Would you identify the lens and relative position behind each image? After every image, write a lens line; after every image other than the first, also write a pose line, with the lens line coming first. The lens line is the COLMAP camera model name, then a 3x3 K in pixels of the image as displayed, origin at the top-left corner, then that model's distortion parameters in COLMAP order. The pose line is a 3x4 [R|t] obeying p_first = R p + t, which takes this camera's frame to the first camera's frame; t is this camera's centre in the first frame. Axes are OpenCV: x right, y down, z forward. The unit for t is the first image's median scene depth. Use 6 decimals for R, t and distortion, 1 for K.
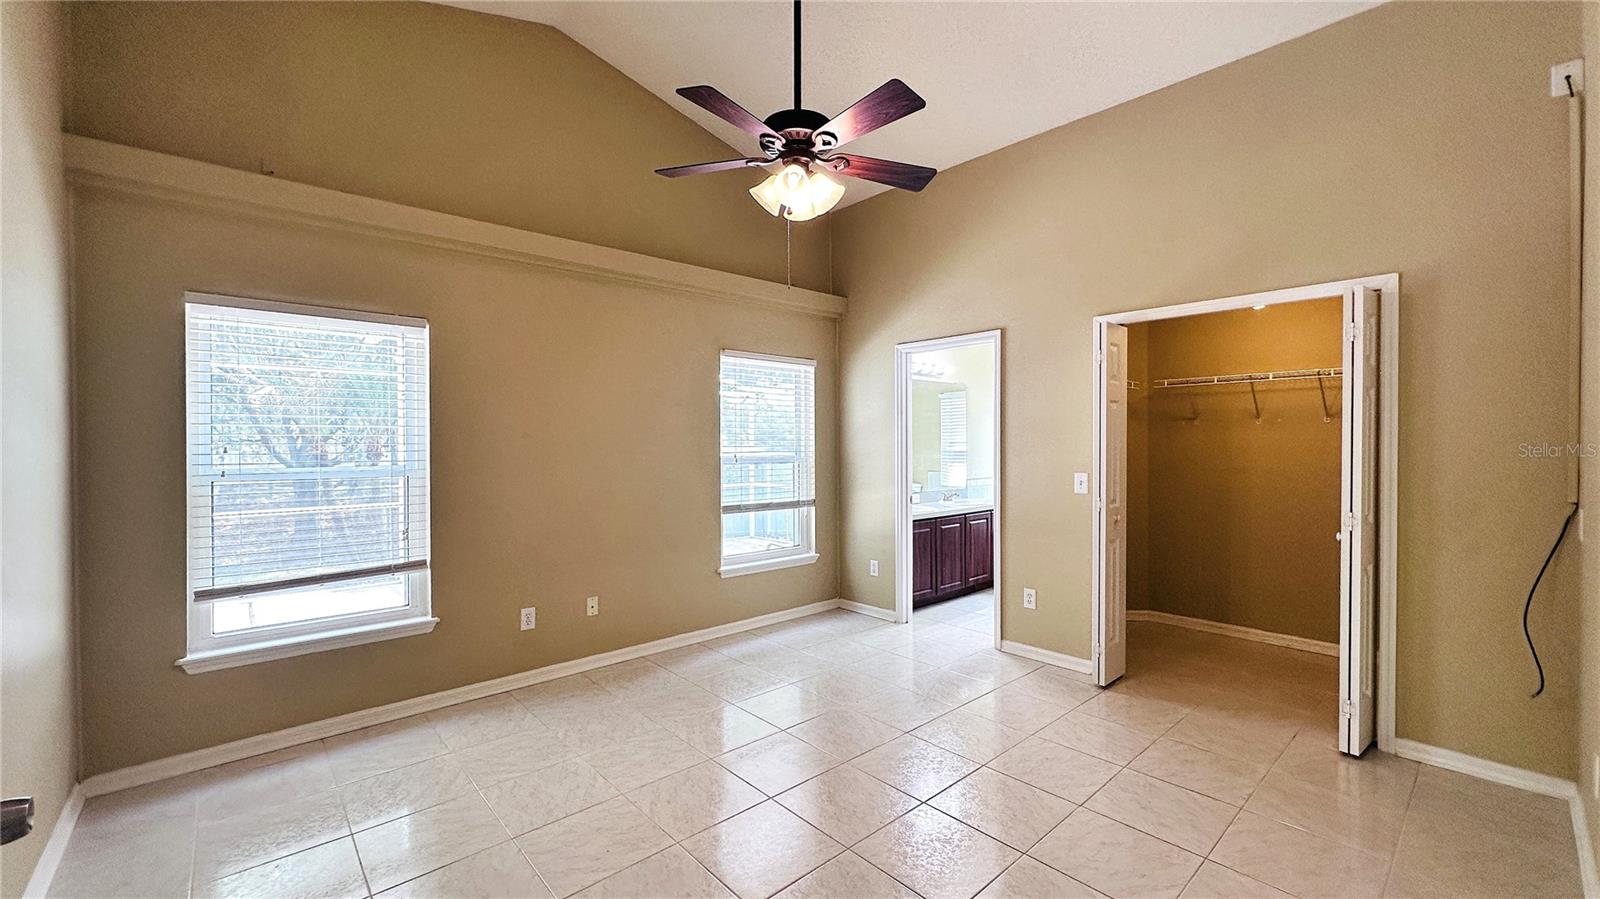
lens RADIAL K [[638.9, 0, 790.7], [0, 638.9, 448.1], [0, 0, 1]] dist [-0.004490, 0.000521]
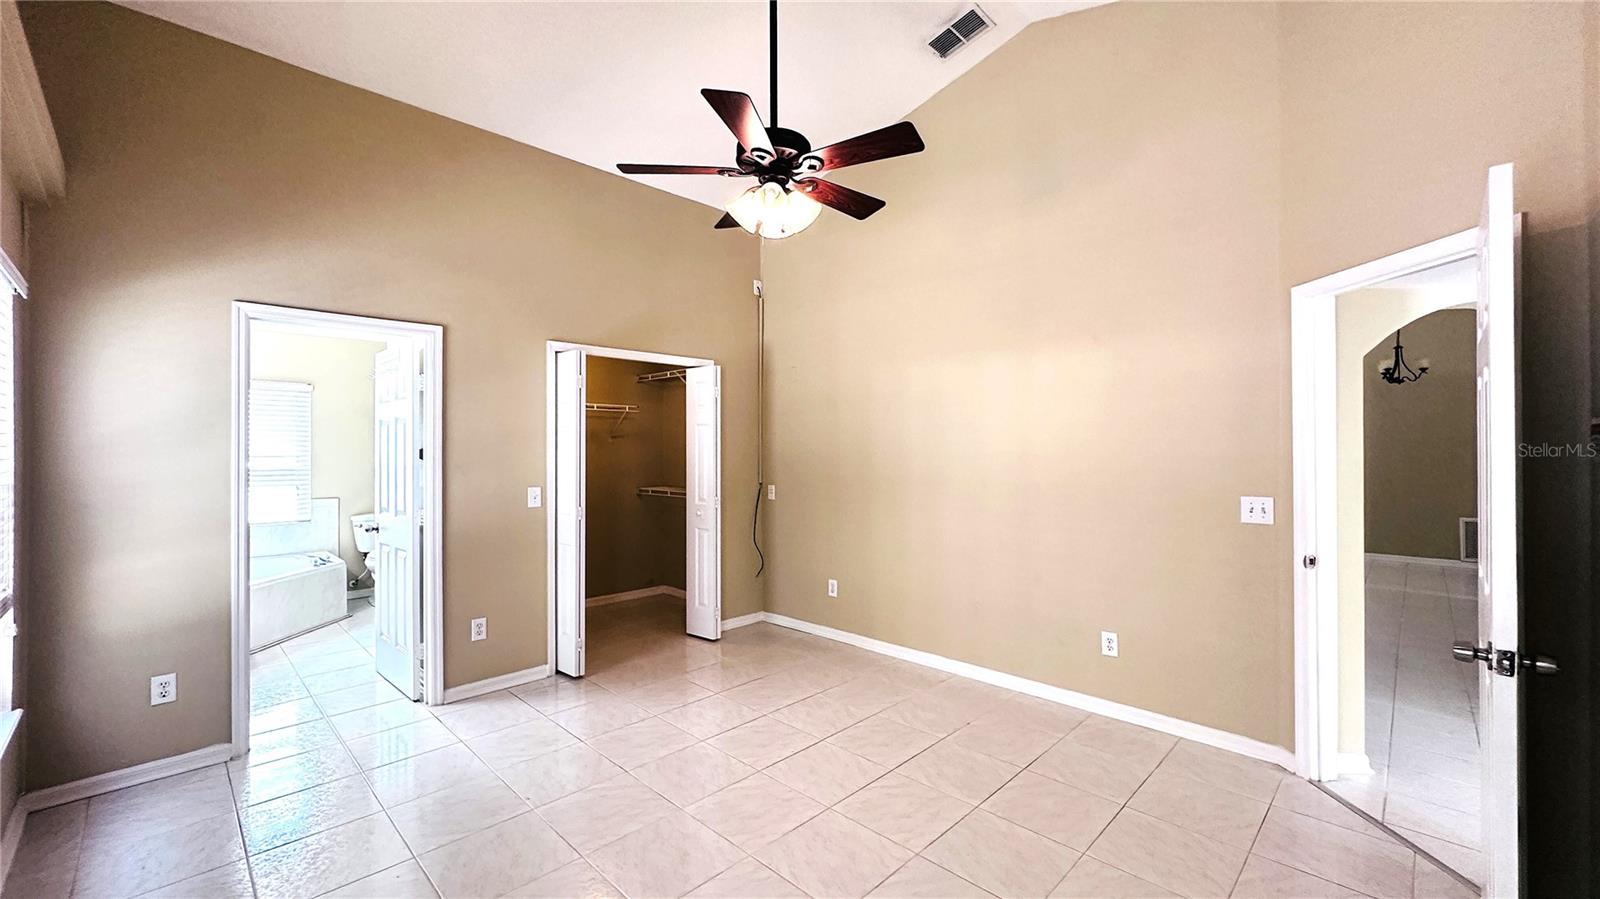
lens RADIAL K [[638.9, 0, 803.0], [0, 638.9, 446.3], [0, 0, 1]] dist [-0.004490, 0.000521]
pose [[-0.077932, 0.004549, 0.996948, -0.599600], [0.010982, 0.999933, -0.003704, -0.018901], [-0.996898, 0.010659, -0.077977, 0.631834]]
